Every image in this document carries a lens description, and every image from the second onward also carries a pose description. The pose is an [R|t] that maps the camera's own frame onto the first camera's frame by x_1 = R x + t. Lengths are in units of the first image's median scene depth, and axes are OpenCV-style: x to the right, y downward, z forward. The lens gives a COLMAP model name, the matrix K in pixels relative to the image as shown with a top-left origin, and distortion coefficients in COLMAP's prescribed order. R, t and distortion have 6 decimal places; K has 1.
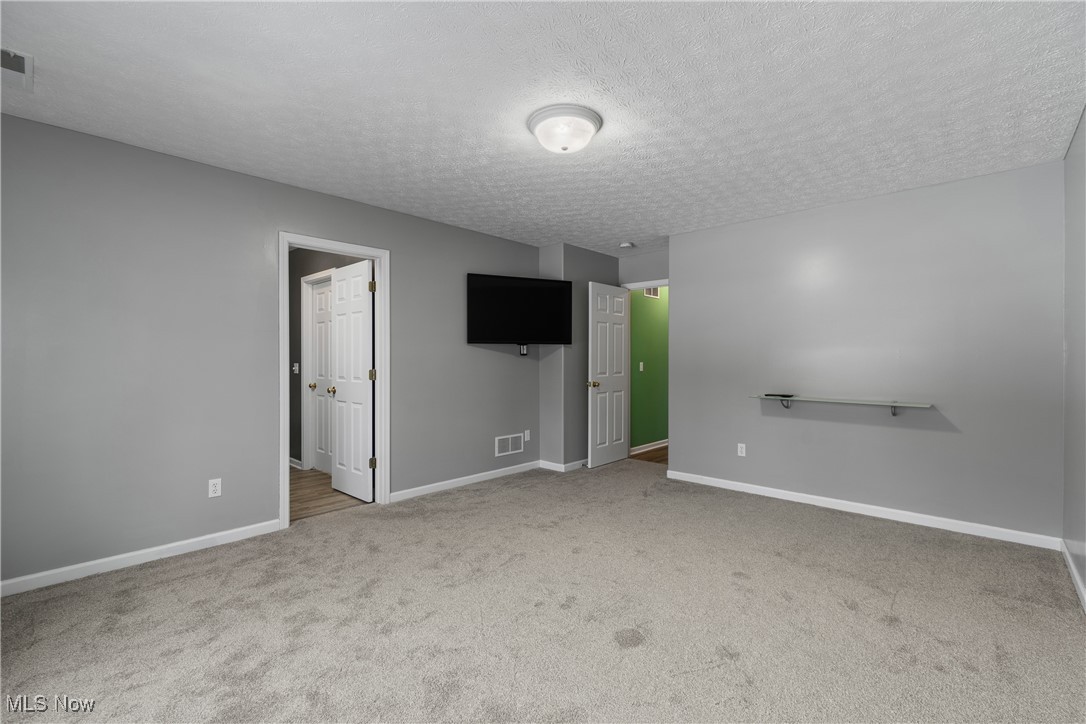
lens RADIAL K [[488.3, 0, 543.0], [0, 488.3, 362.0], [0, 0, 1]] dist [0.000942, -0.000194]
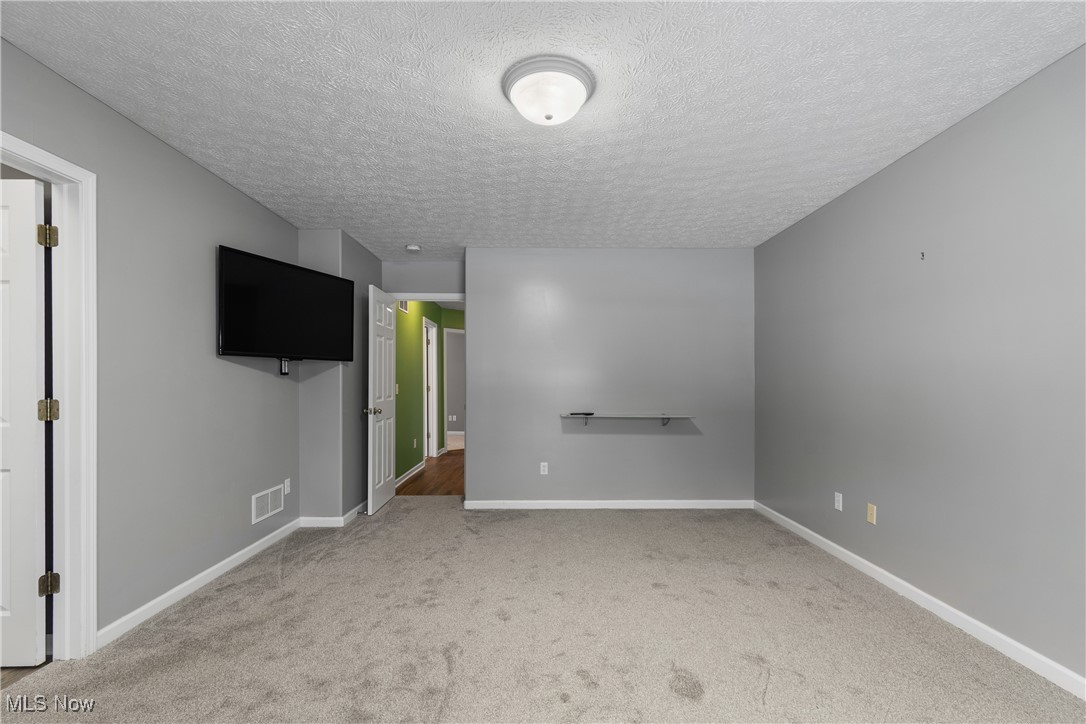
lens RADIAL K [[489.2, 0, 545.8], [0, 489.2, 382.4], [0, 0, 1]] dist [0.003096, -0.000069]
pose [[0.714923, -0.001213, 0.699202, -0.317885], [0.003492, 0.999992, -0.001836, 0.000125], [-0.699194, 0.003754, 0.714922, 0.261603]]
